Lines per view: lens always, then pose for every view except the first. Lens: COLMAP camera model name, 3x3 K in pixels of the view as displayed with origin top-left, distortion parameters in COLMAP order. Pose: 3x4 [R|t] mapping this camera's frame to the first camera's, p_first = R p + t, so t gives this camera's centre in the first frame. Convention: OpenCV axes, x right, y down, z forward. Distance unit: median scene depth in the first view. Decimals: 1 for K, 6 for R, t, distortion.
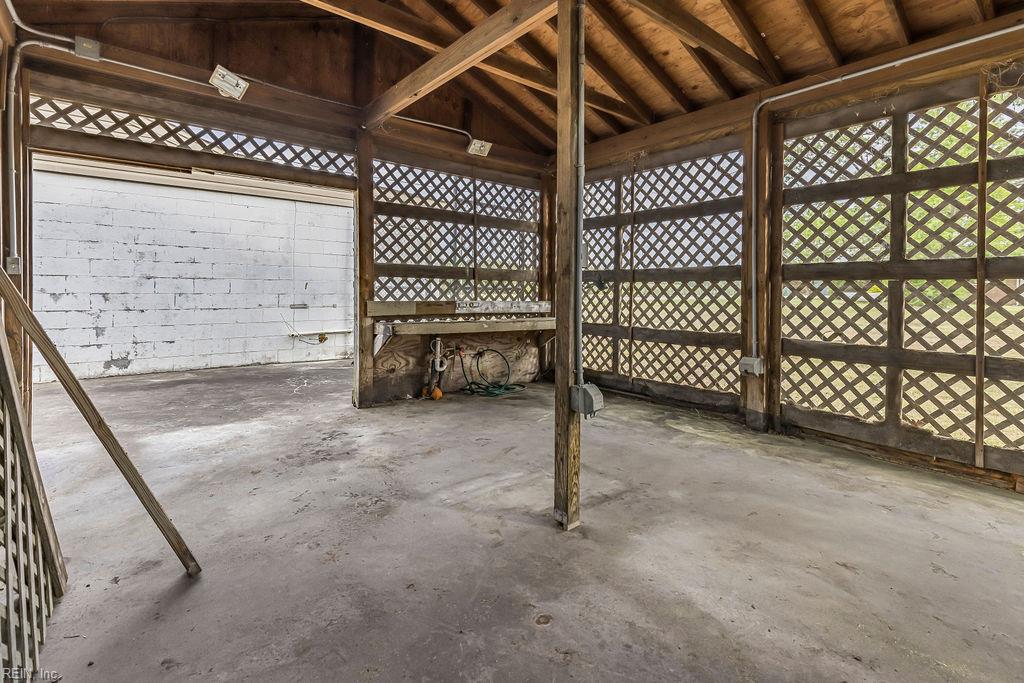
lens RADIAL K [[478.8, 0, 512.4], [0, 478.8, 299.5], [0, 0, 1]] dist [0.011866, -0.000098]
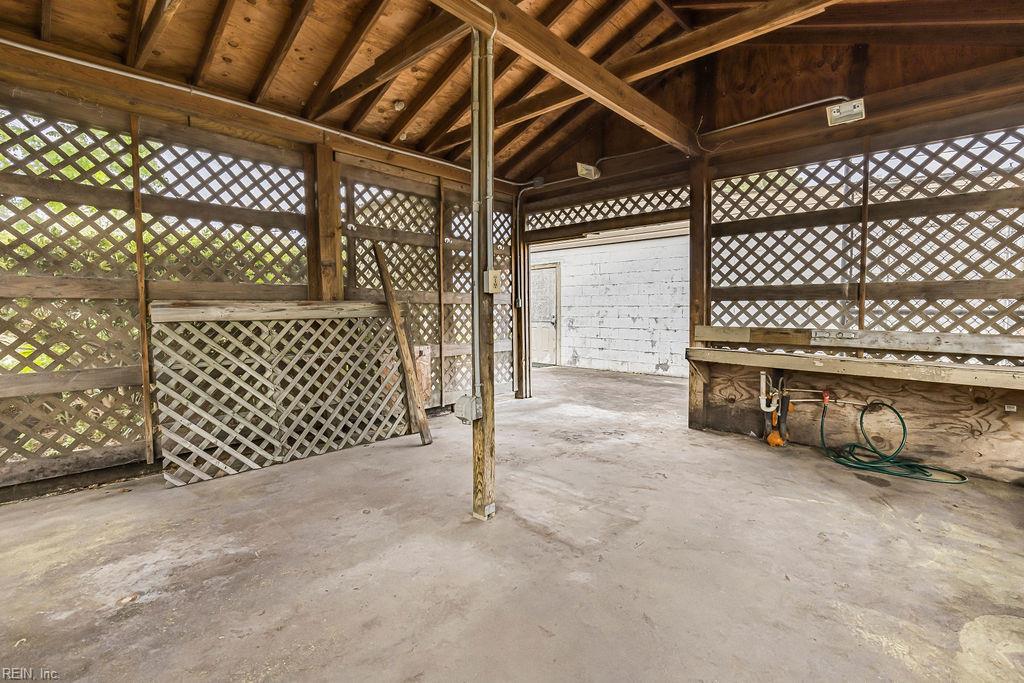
lens RADIAL K [[471.1, 0, 512.0], [0, 471.1, 341.5], [0, 0, 1]] dist [0.001738, 0.000058]
pose [[0.135893, 0.053723, -0.989266, 0.622118], [-0.022758, 0.998434, 0.051095, -0.004783], [0.990462, 0.015570, 0.136903, 0.462126]]
